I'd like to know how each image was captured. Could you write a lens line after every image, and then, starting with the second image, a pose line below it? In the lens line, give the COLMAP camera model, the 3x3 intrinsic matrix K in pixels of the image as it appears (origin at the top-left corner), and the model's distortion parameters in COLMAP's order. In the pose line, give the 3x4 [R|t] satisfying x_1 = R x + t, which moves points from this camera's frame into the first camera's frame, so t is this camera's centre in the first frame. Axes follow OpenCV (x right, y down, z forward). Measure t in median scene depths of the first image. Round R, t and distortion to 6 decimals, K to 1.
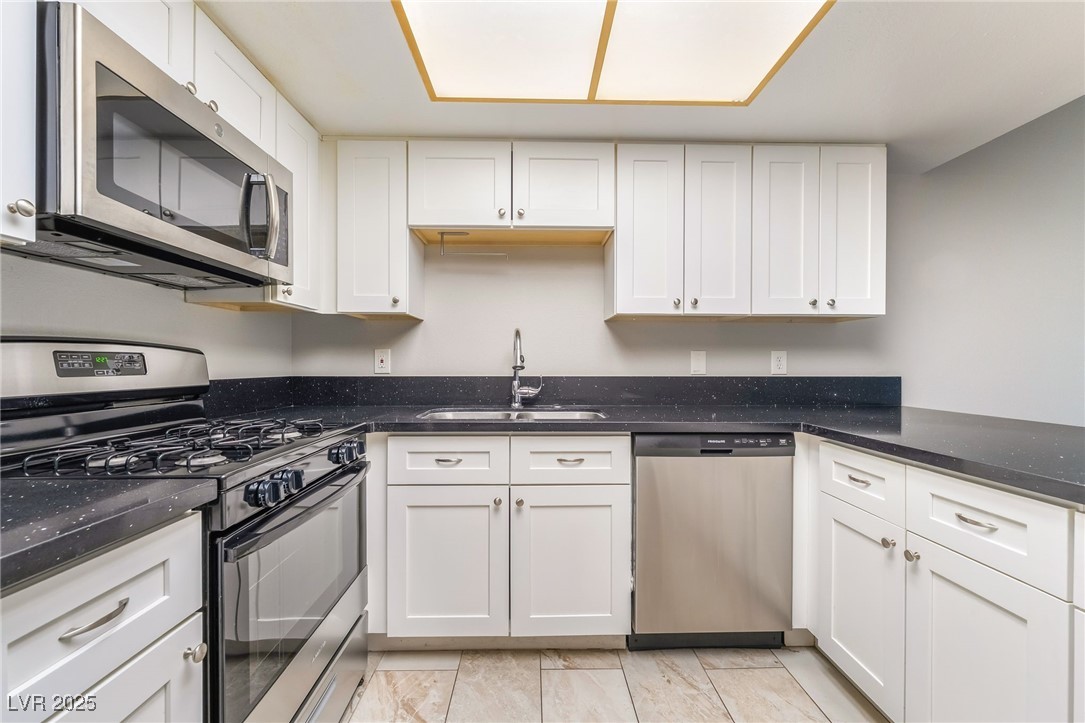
lens RADIAL K [[459.6, 0, 540.5], [0, 459.6, 365.9], [0, 0, 1]] dist [0.006685, -0.000119]
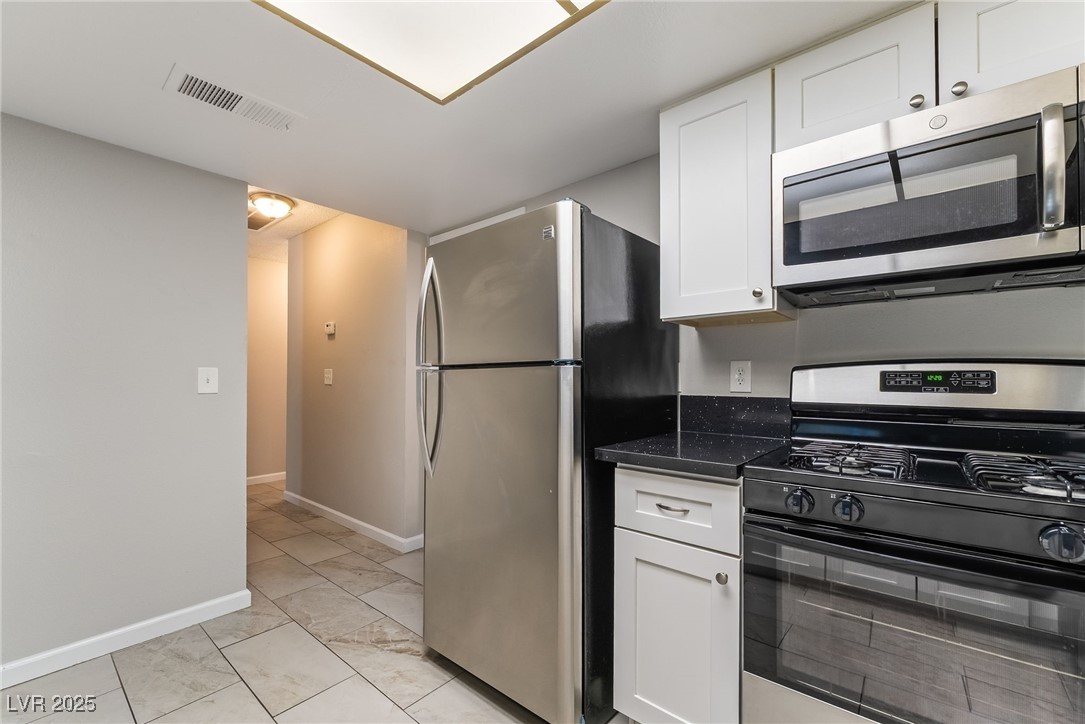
lens RADIAL K [[459.6, 0, 540.5], [0, 459.6, 366.4], [0, 0, 1]] dist [0.006685, -0.000119]
pose [[-0.661404, -0.015883, -0.749862, 0.472212], [-0.006852, 0.999862, -0.015134, -0.016505], [0.749998, -0.004872, -0.661422, 0.956488]]
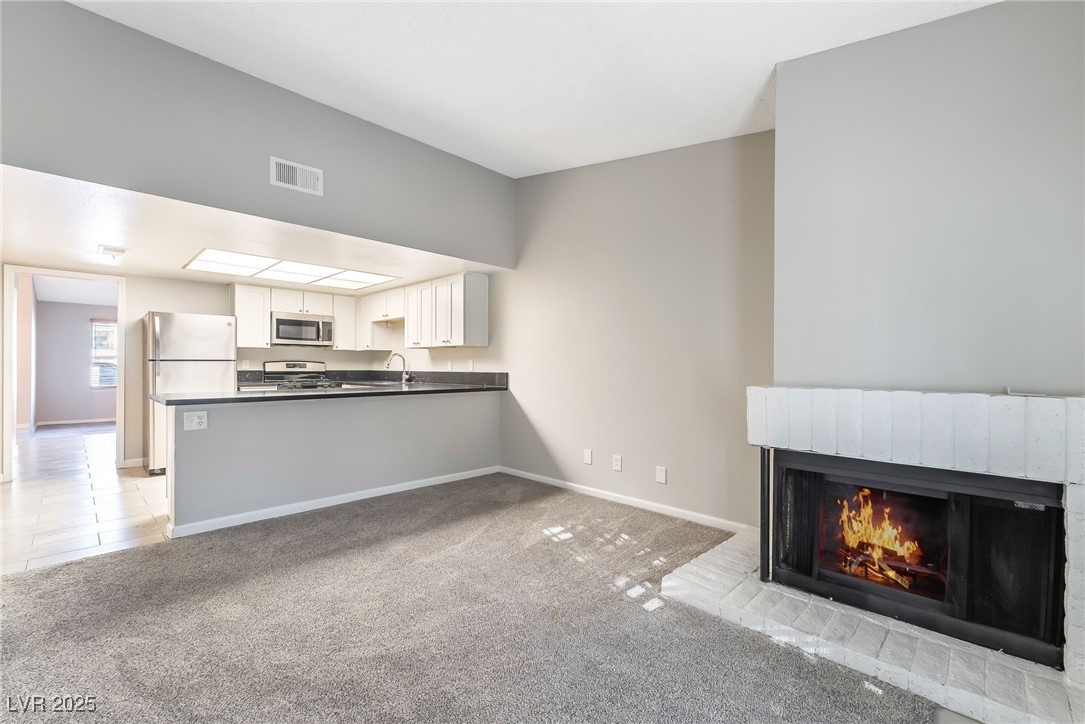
lens RADIAL K [[459.6, 0, 540.5], [0, 459.6, 366.4], [0, 0, 1]] dist [0.006685, -0.000119]
pose [[0.697868, 0.000361, -0.716226, 4.331239], [-0.009458, 0.999917, -0.008712, 0.020361], [0.716164, 0.012854, 0.697814, -0.592356]]
